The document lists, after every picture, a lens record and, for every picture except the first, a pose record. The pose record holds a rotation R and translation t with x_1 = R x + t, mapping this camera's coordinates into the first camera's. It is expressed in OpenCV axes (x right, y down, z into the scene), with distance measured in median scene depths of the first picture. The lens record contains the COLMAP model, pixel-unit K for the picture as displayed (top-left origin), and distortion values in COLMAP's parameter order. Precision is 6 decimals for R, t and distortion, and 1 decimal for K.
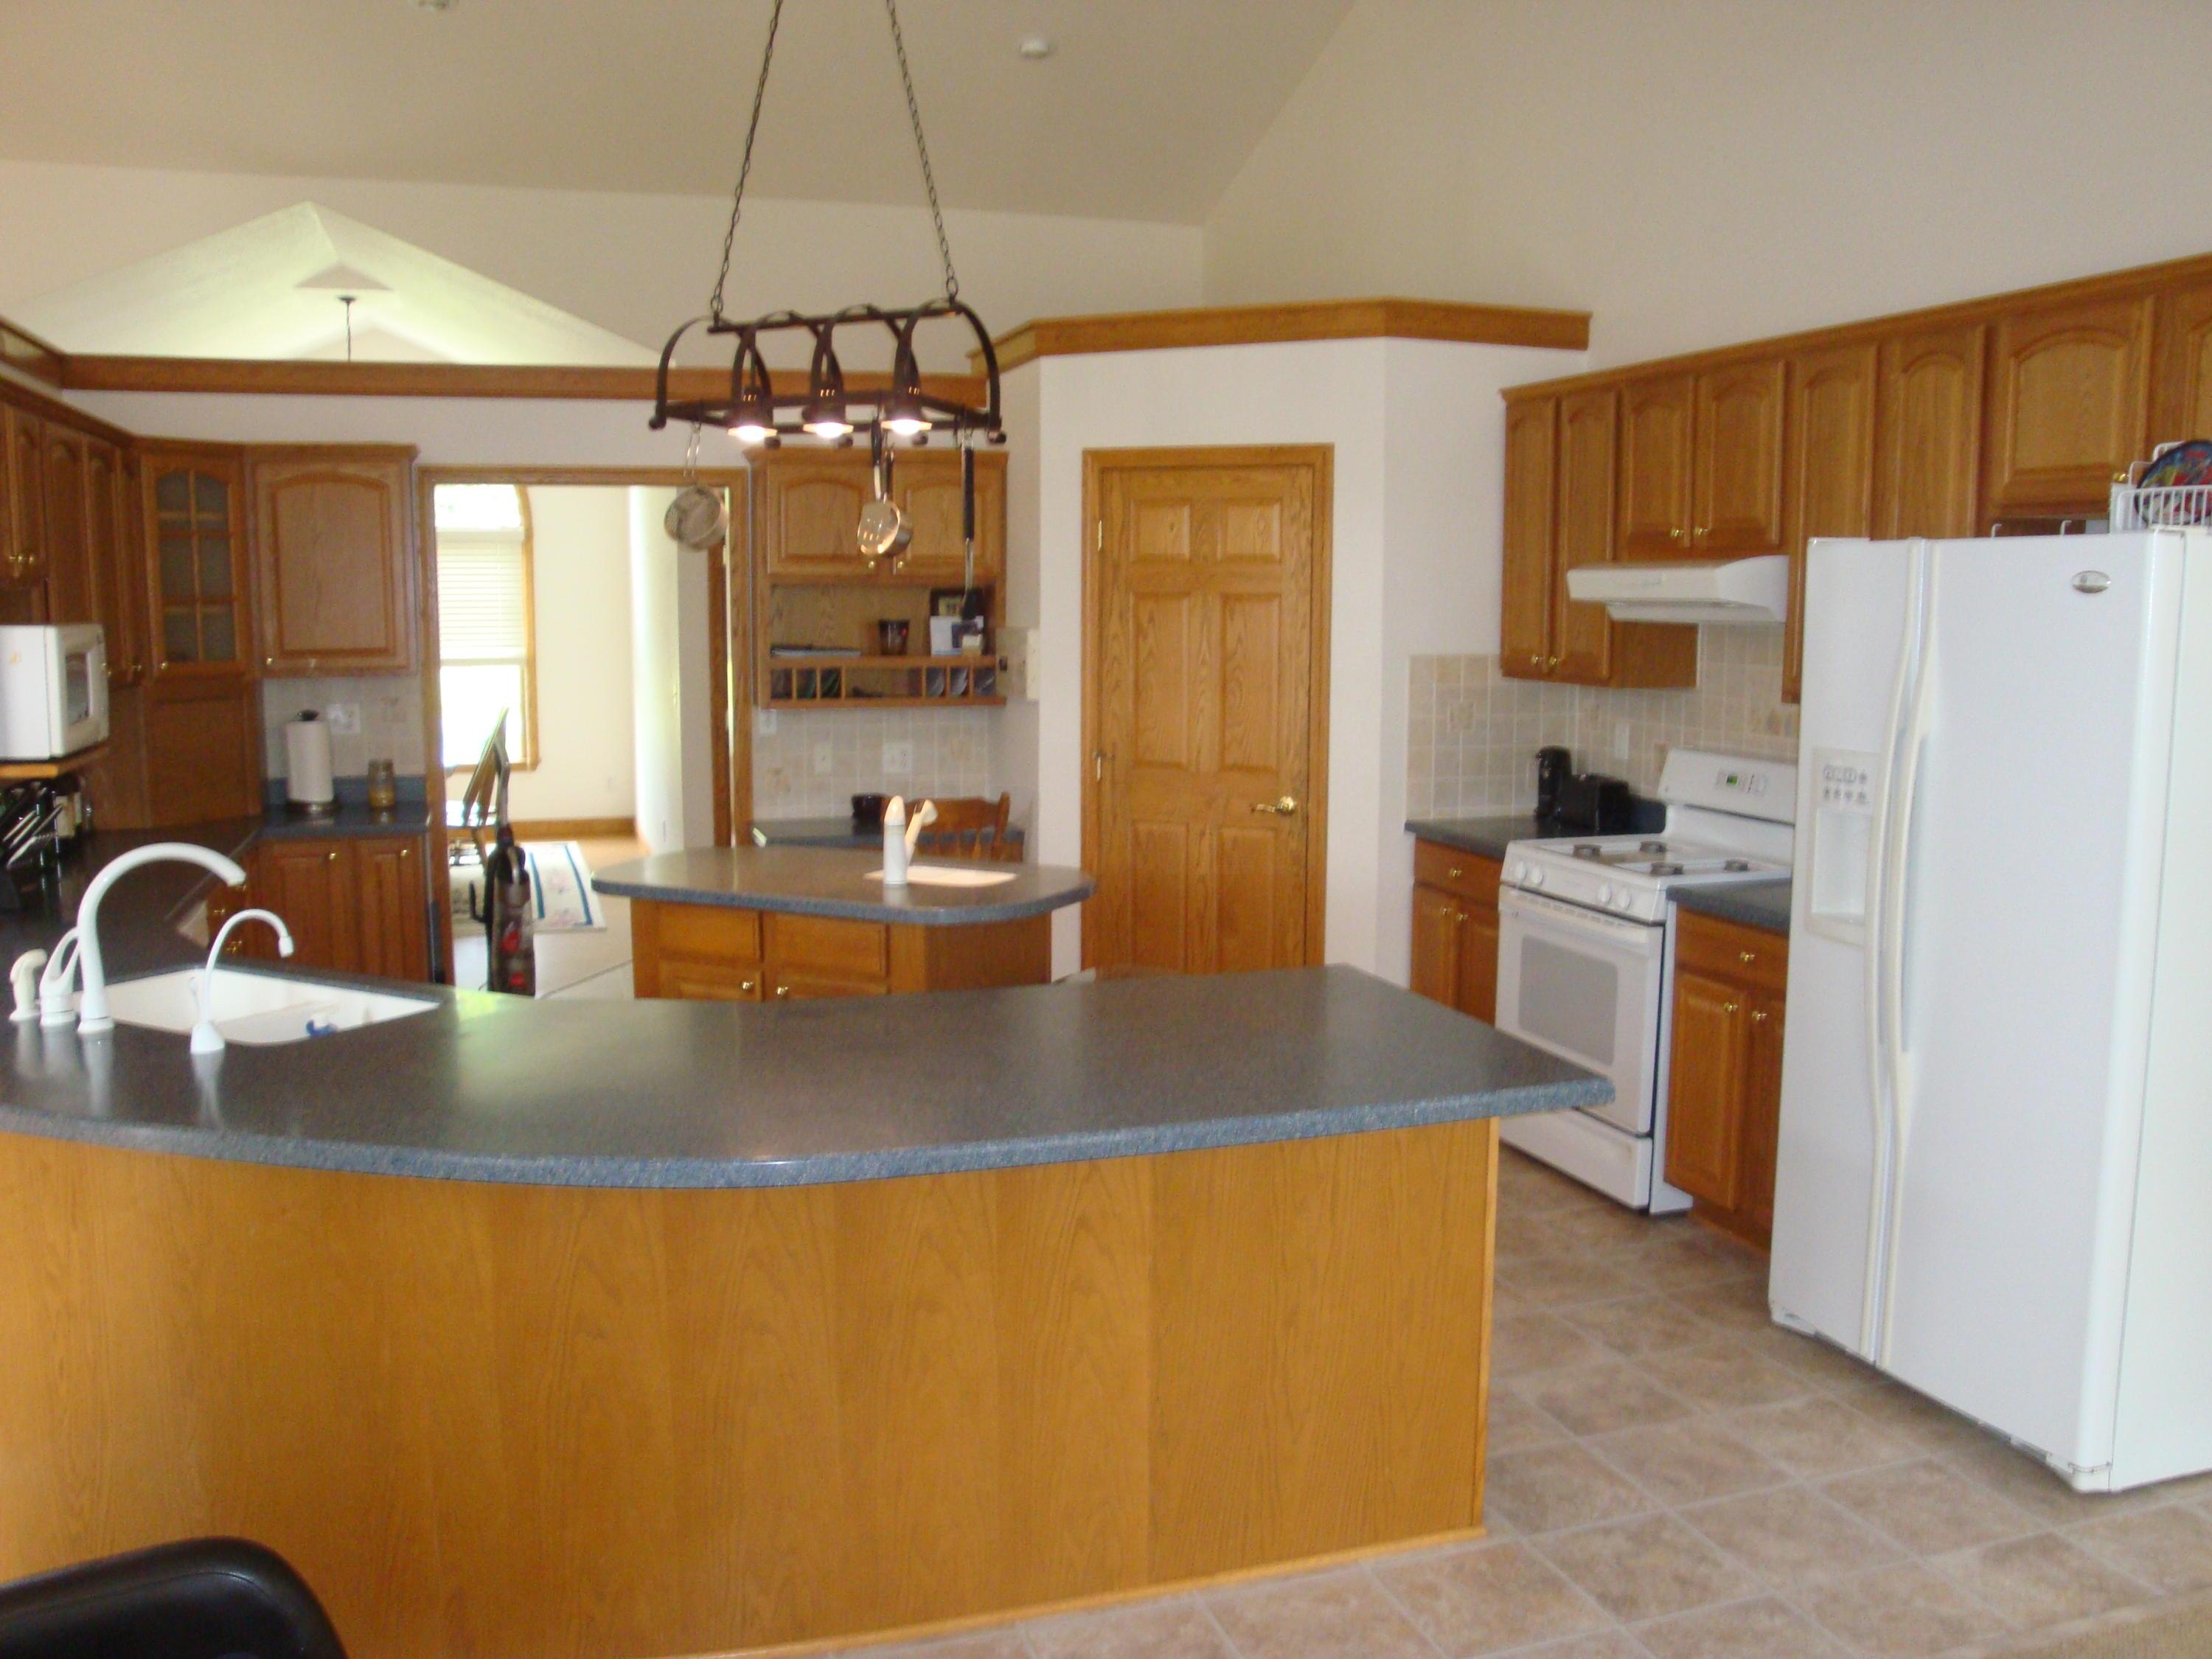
lens RADIAL K [[1854.9, 0, 1104.4], [0, 1854.9, 821.3], [0, 0, 1]] dist [-0.160613, 0.143436]
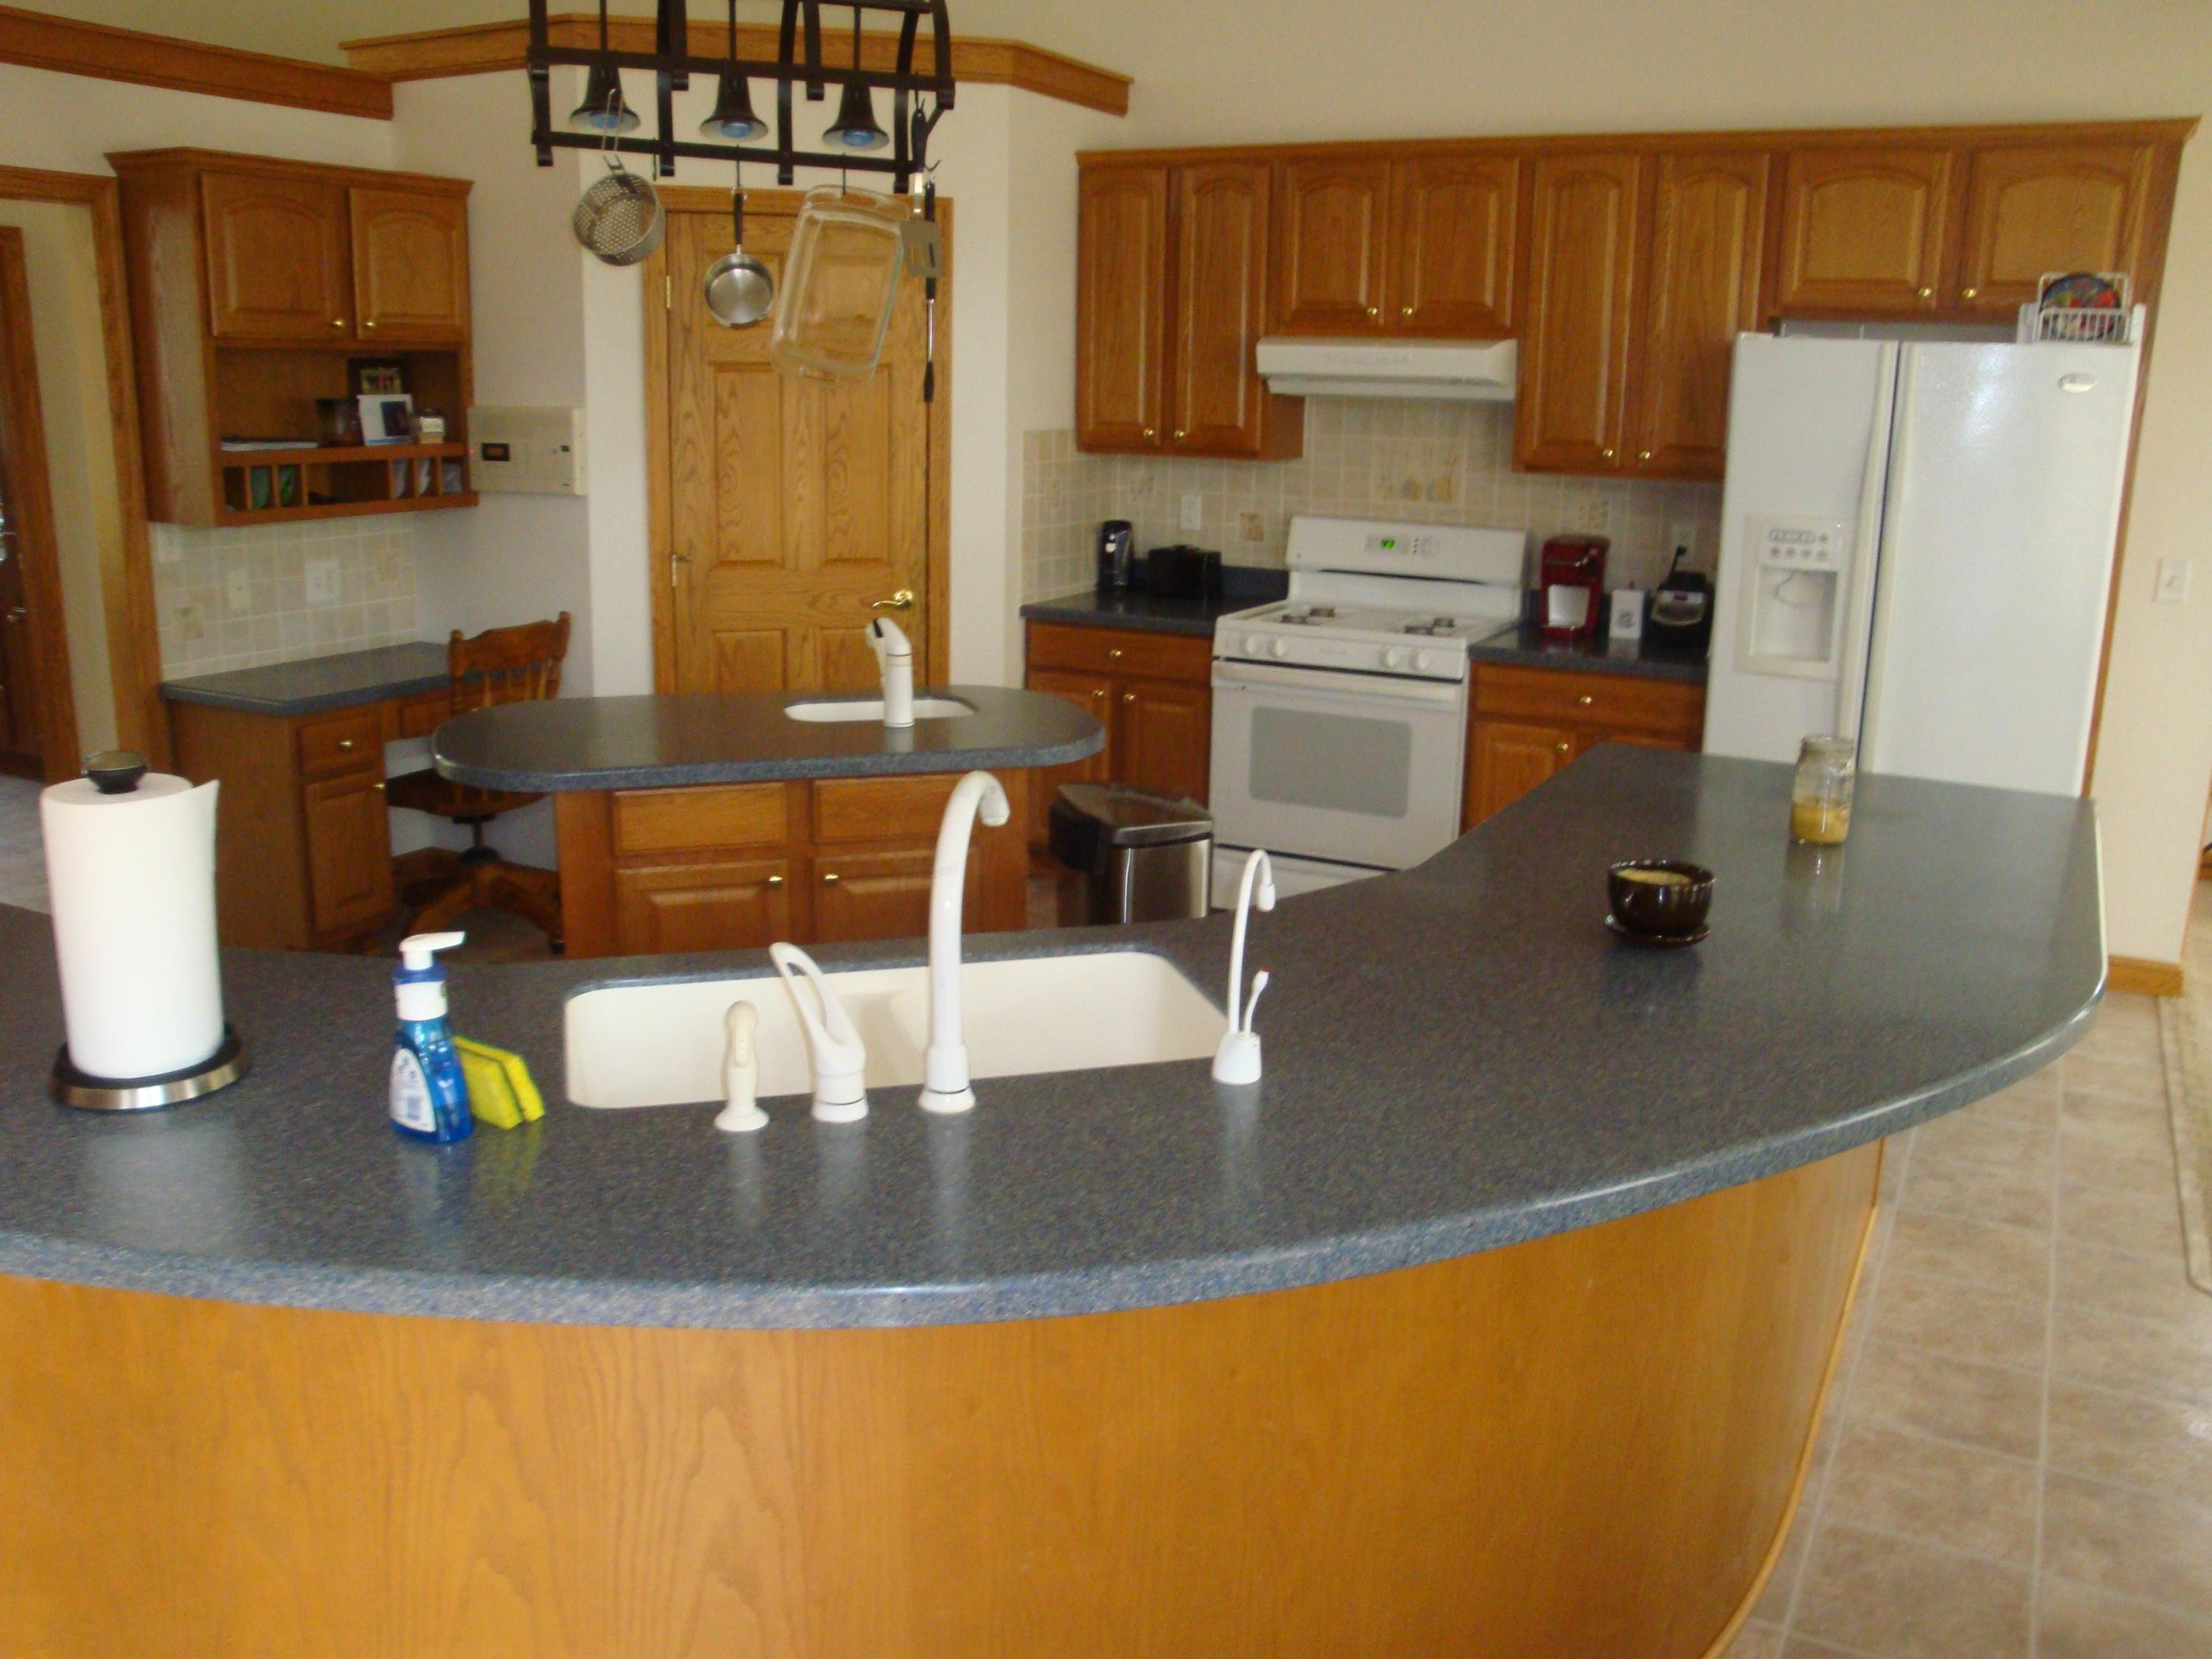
lens RADIAL K [[1843.9, 0, 1106.0], [0, 1843.9, 829.5], [0, 0, 1]] dist [-0.161749, 0.147784]
pose [[0.722758, -0.157322, 0.672956, -0.464387], [0.067548, 0.985164, 0.157762, -0.033050], [-0.687792, -0.068567, 0.722662, 0.275291]]
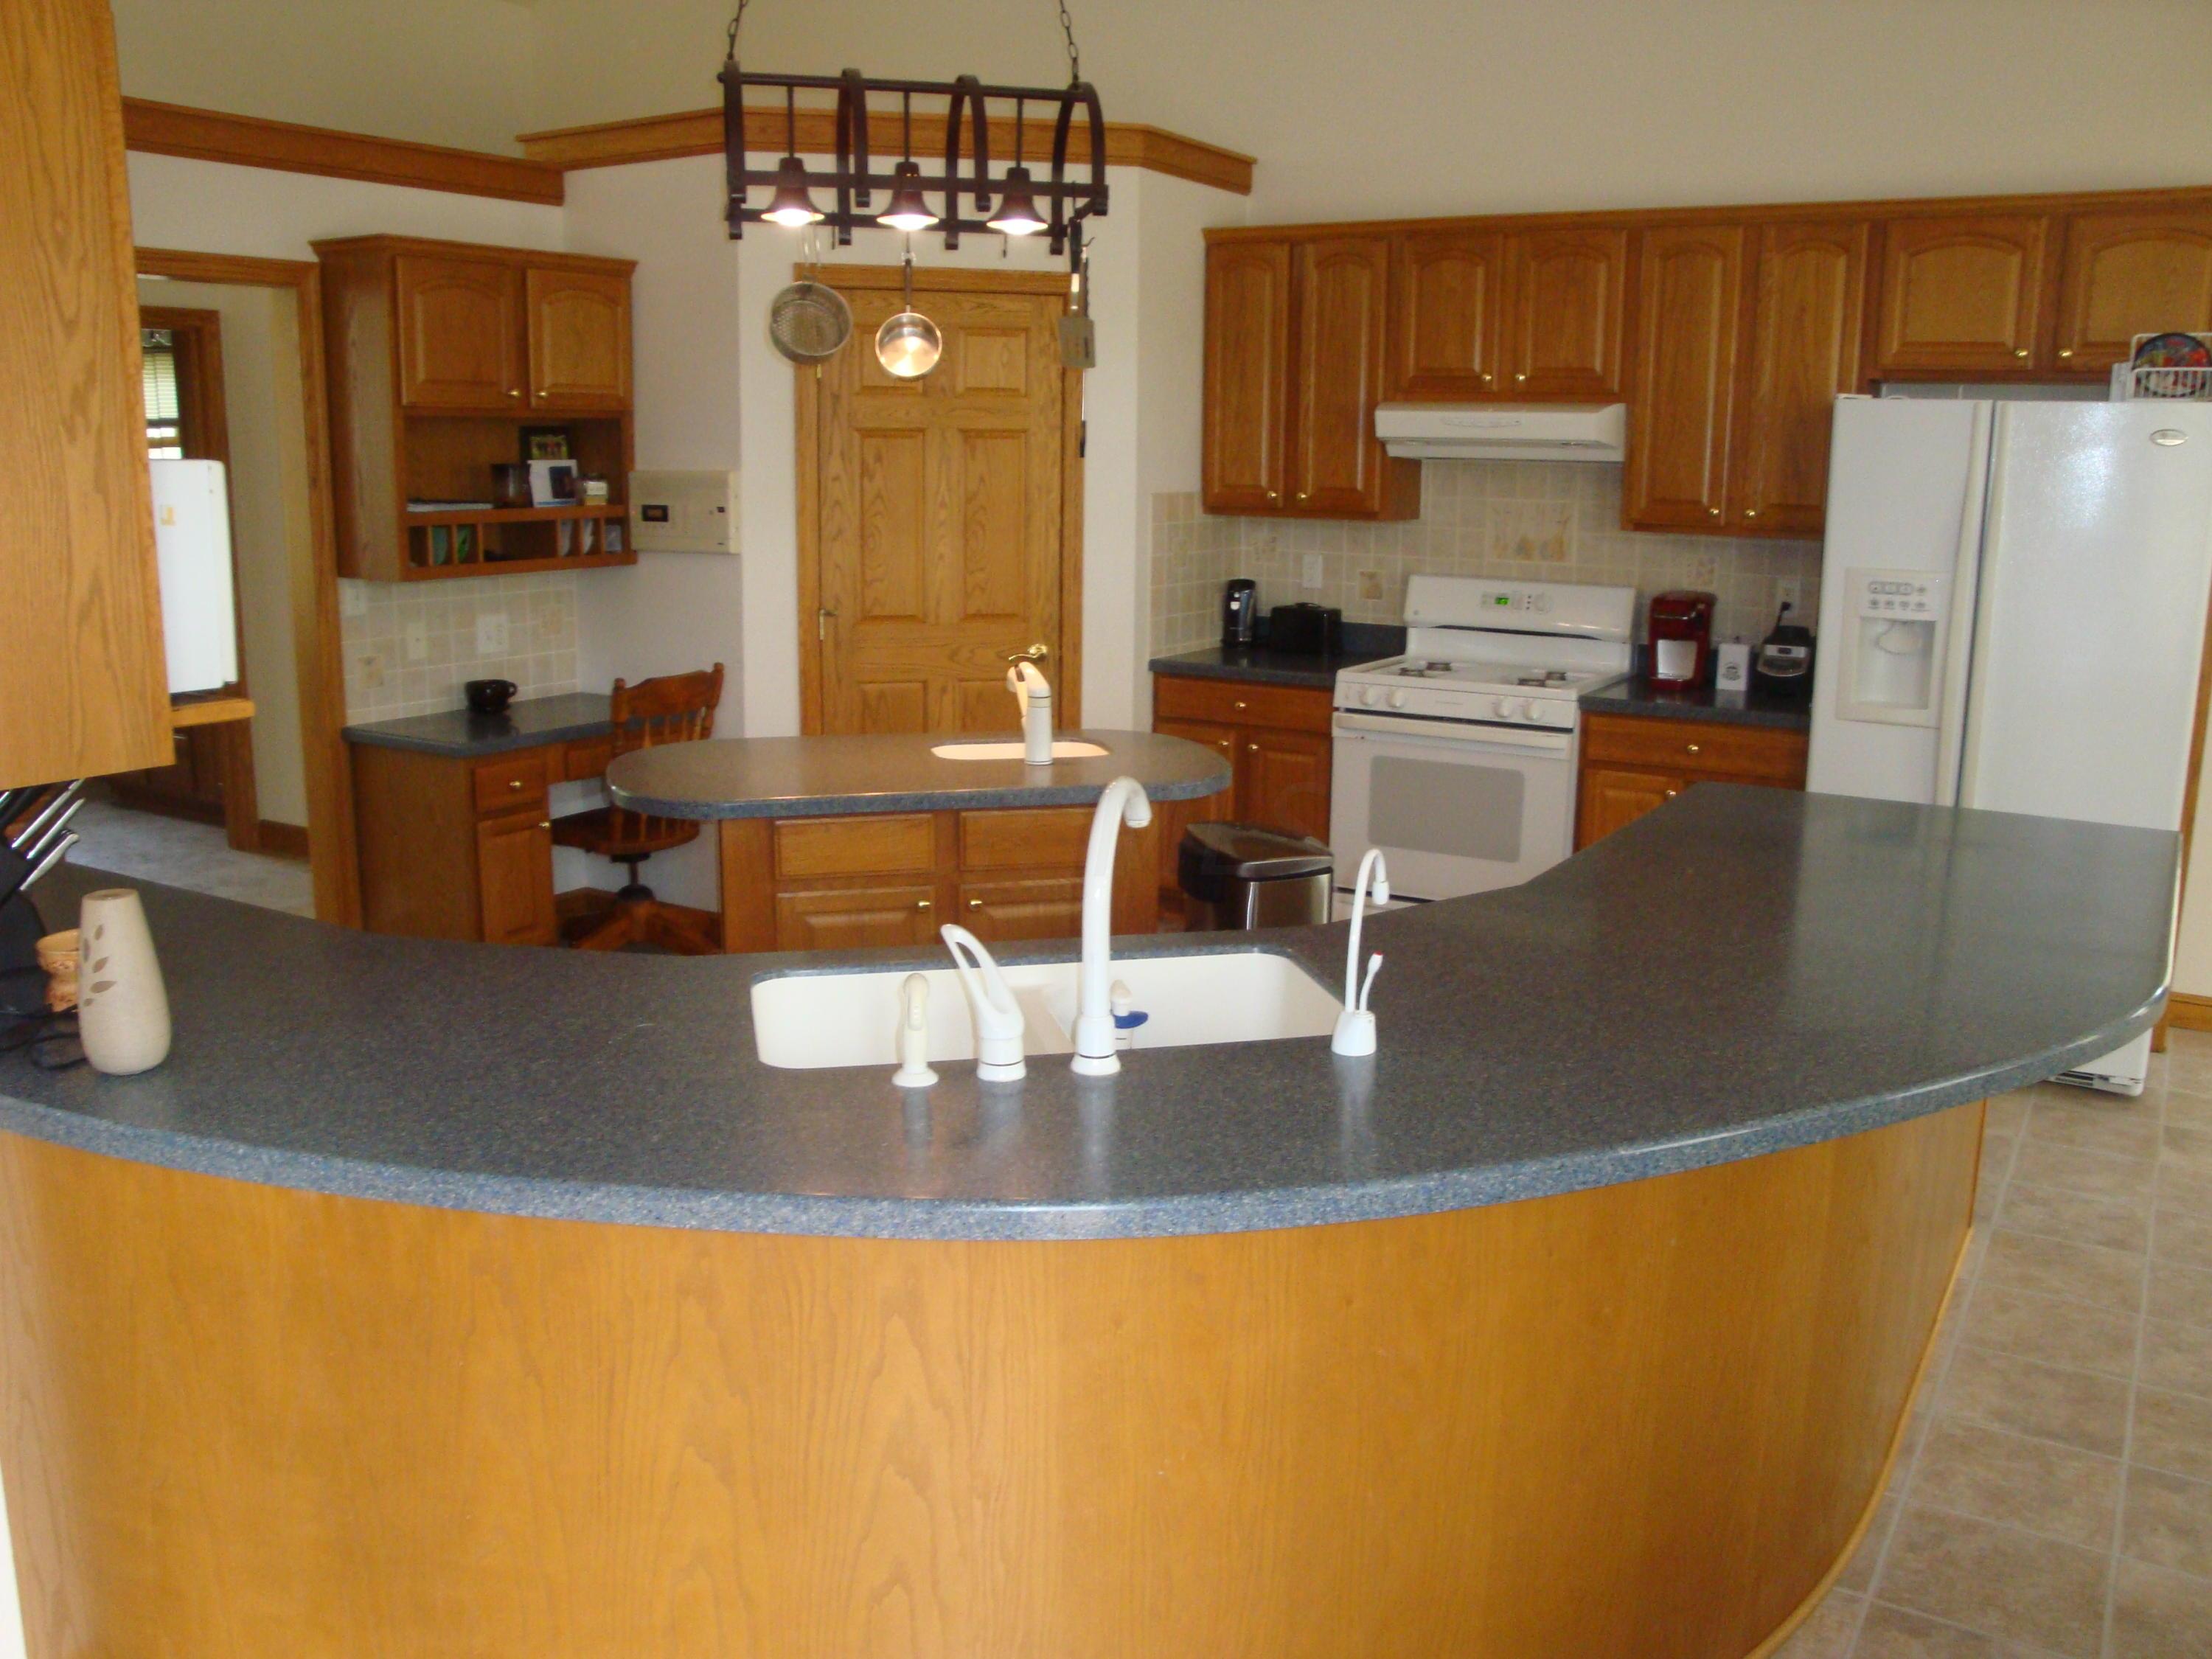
lens RADIAL K [[1843.6, 0, 1117.1], [0, 1843.6, 832.4], [0, 0, 1]] dist [-0.161050, 0.148386]
pose [[0.762093, -0.128788, 0.634529, -0.495317], [0.069825, 0.990650, 0.117206, -0.025624], [-0.643691, -0.045015, 0.763960, 0.246933]]
